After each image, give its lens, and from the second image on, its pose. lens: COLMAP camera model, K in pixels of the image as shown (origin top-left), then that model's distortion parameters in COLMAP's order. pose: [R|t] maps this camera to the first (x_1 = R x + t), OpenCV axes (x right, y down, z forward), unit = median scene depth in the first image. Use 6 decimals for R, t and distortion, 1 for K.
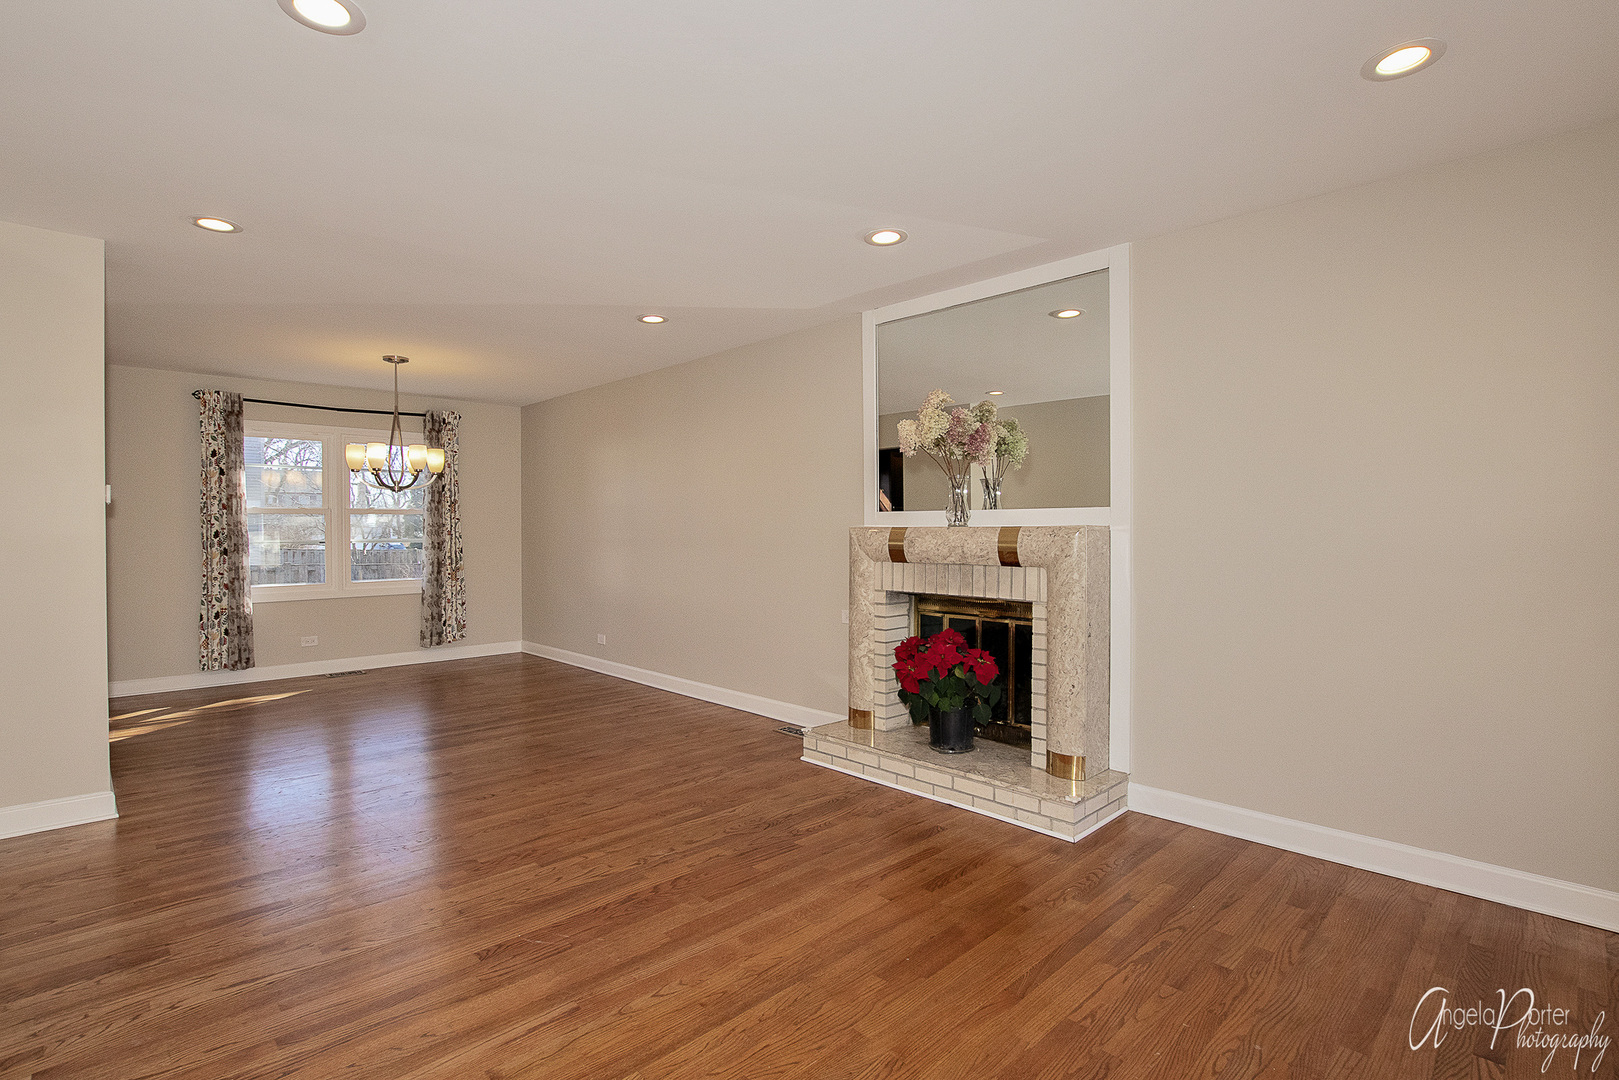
lens RADIAL K [[770.4, 0, 812.0], [0, 770.4, 531.1], [0, 0, 1]] dist [-0.030475, -0.000334]
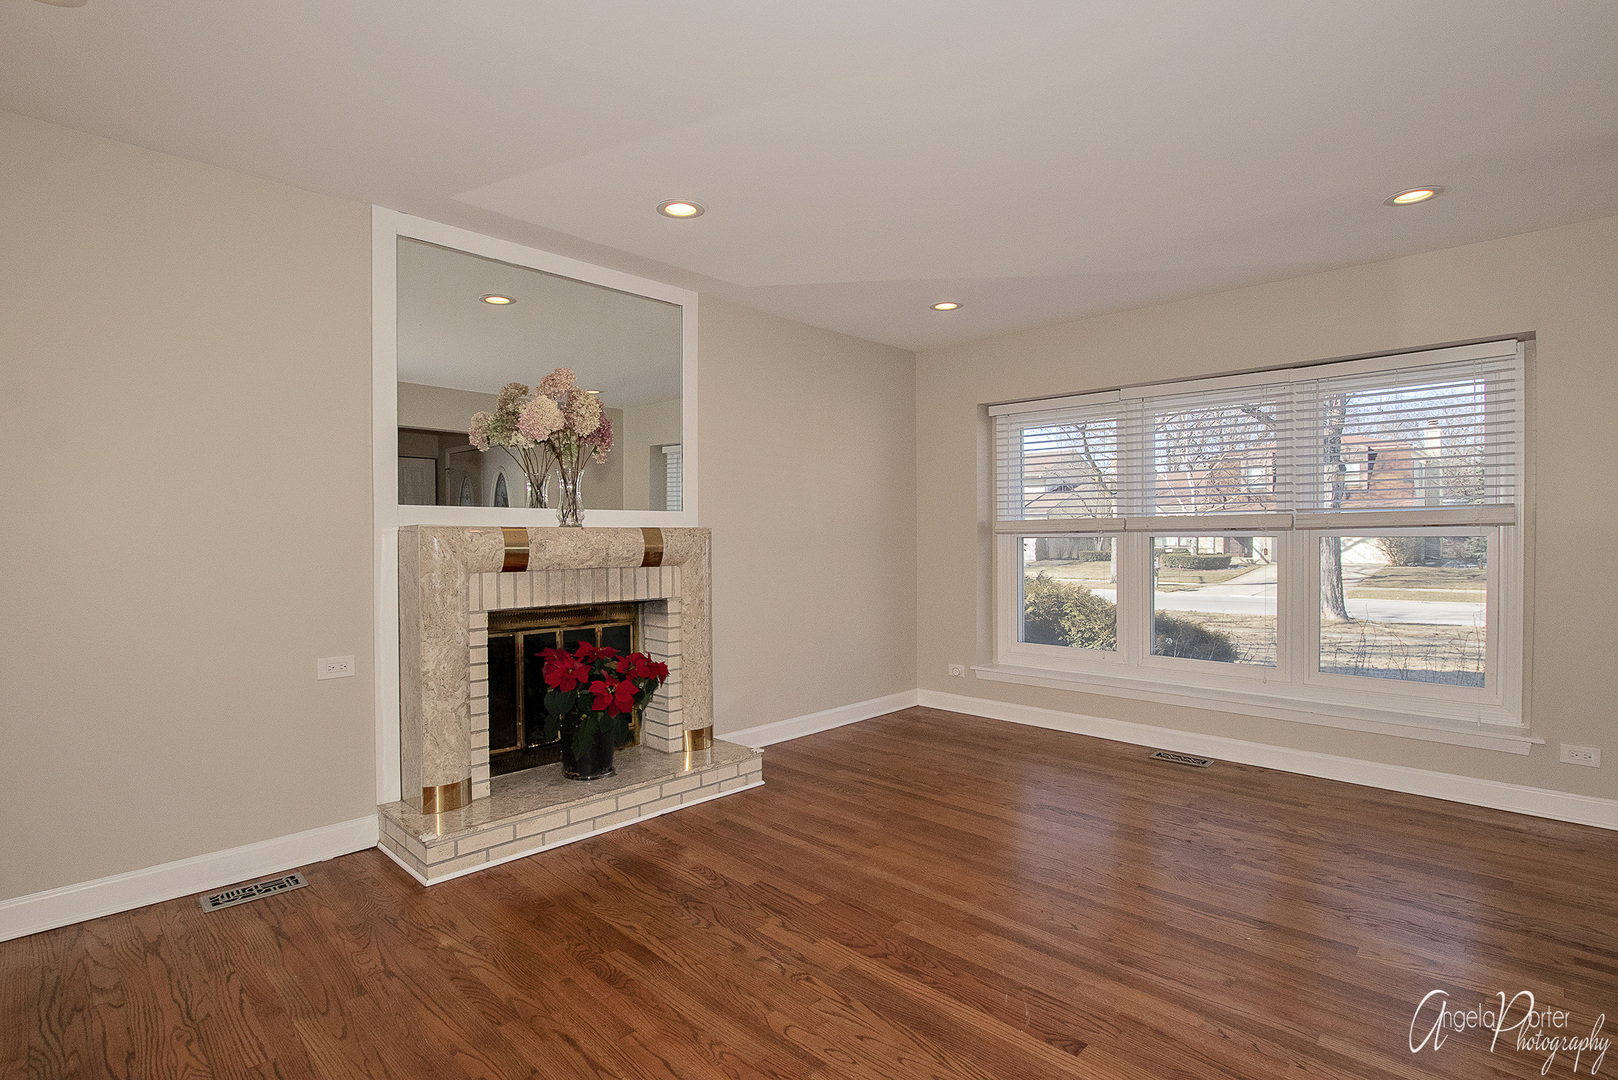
lens RADIAL K [[780.8, 0, 809.0], [0, 780.8, 540.0], [0, 0, 1]] dist [-0.024663, 0.000031]
pose [[-0.019416, -0.007867, 0.999781, -0.782562], [0.002767, 0.999965, 0.007922, 0.003029], [-0.999808, 0.002920, -0.019393, 0.812440]]
